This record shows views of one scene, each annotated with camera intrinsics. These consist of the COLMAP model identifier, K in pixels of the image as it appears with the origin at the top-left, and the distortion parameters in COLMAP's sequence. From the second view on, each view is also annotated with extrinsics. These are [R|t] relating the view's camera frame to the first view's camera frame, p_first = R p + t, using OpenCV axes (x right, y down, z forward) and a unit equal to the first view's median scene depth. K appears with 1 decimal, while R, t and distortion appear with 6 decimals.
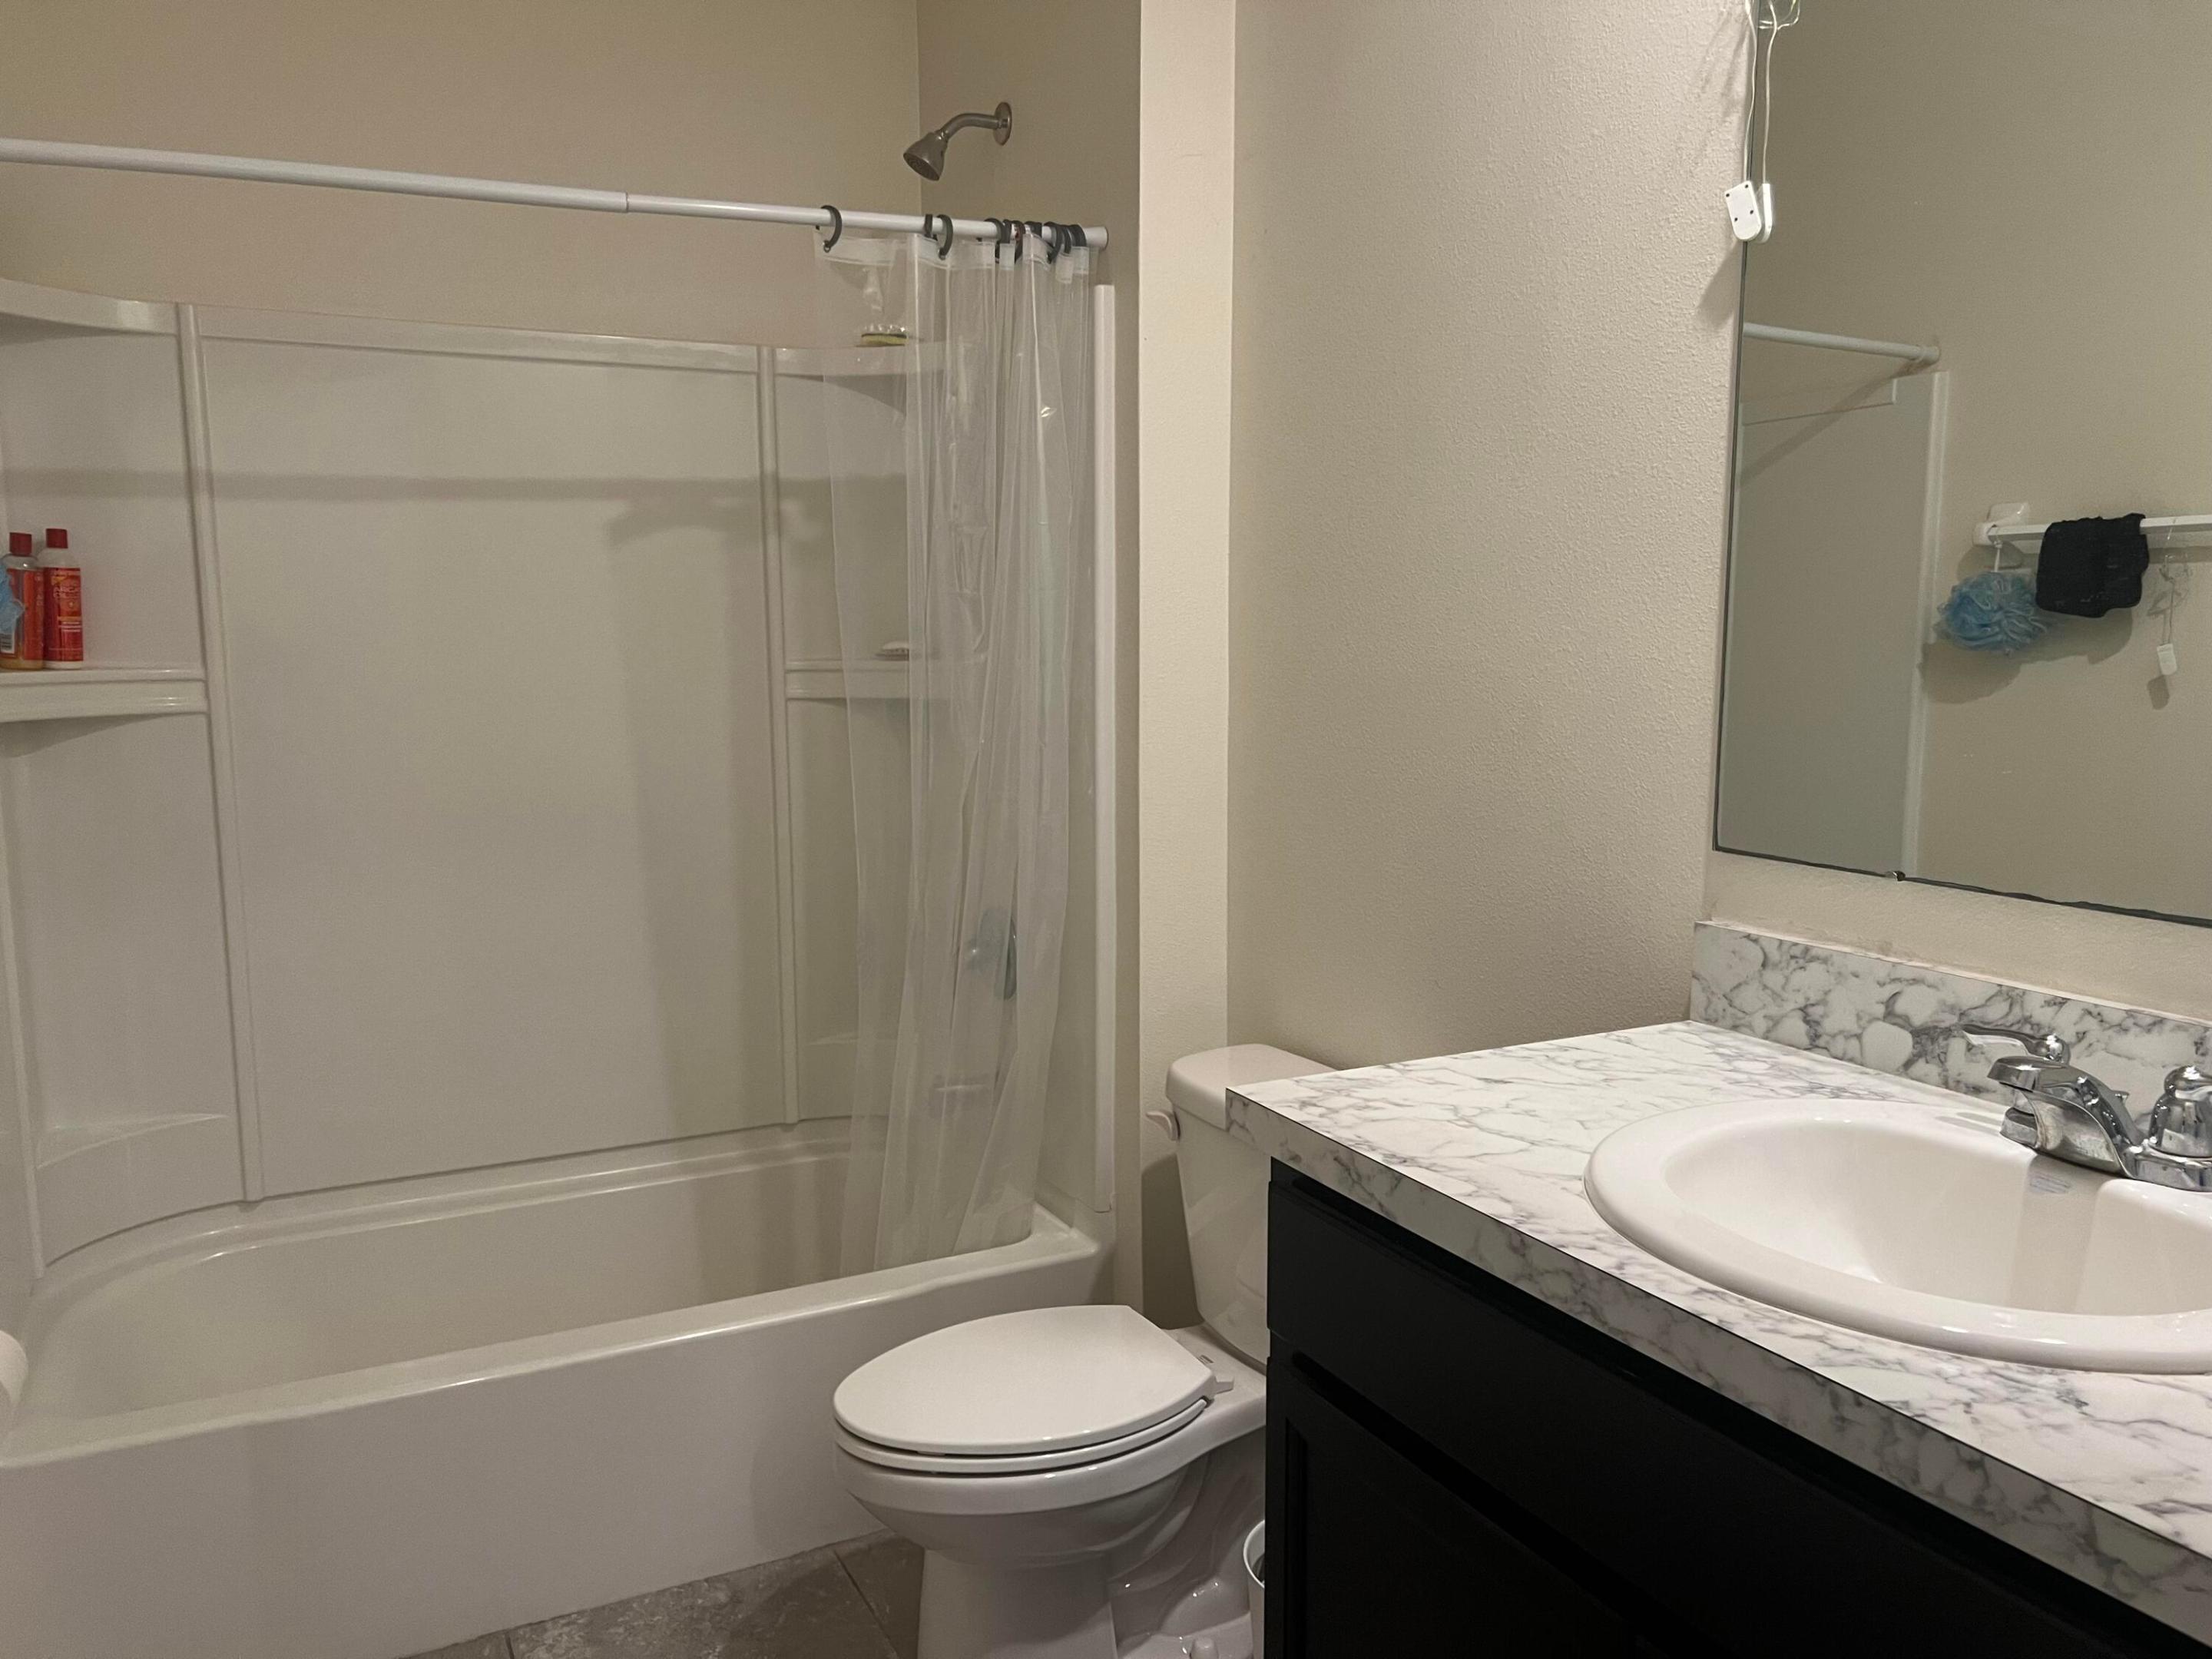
lens RADIAL K [[1661.7, 0, 1101.6], [0, 1661.7, 846.9], [0, 0, 1]] dist [0.067991, -0.072188]
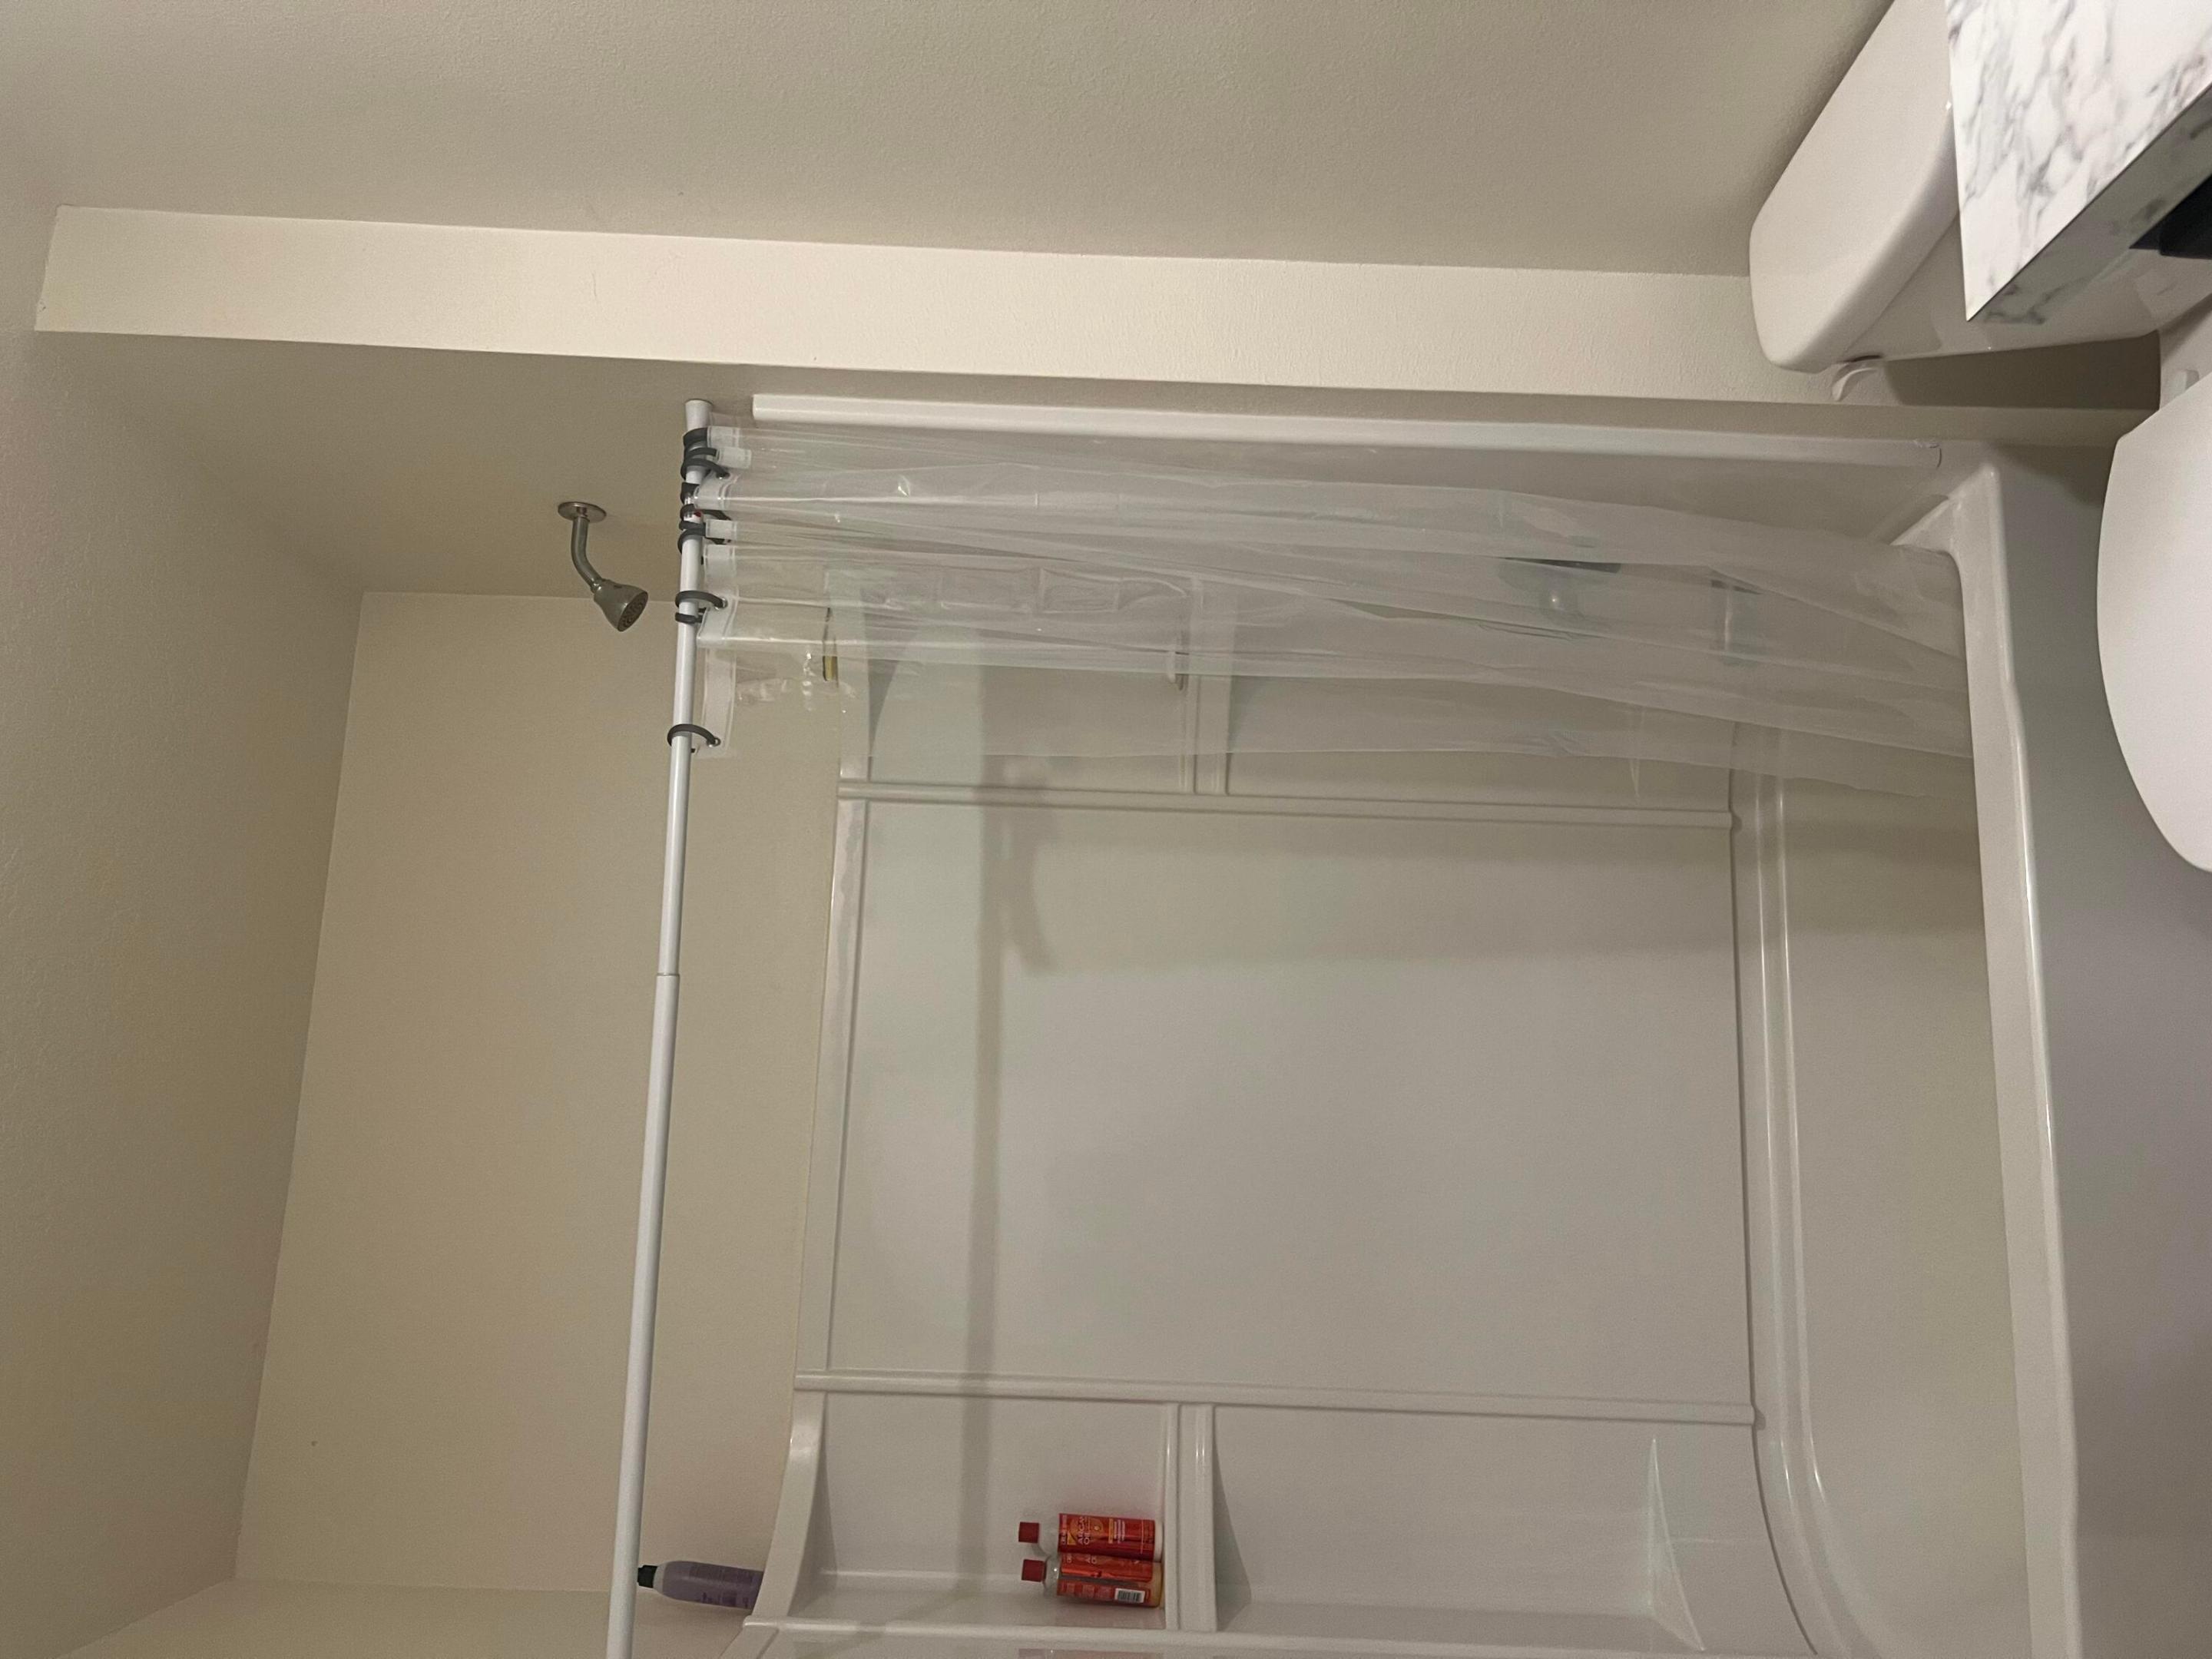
lens RADIAL K [[1680.8, 0, 1121.9], [0, 1680.8, 827.2], [0, 0, 1]] dist [0.000534, 0.002380]
pose [[0.045457, -0.962896, -0.266016, 0.027474], [0.988610, 0.081606, -0.126455, -0.041108], [0.143471, -0.257238, 0.955638, 0.191428]]
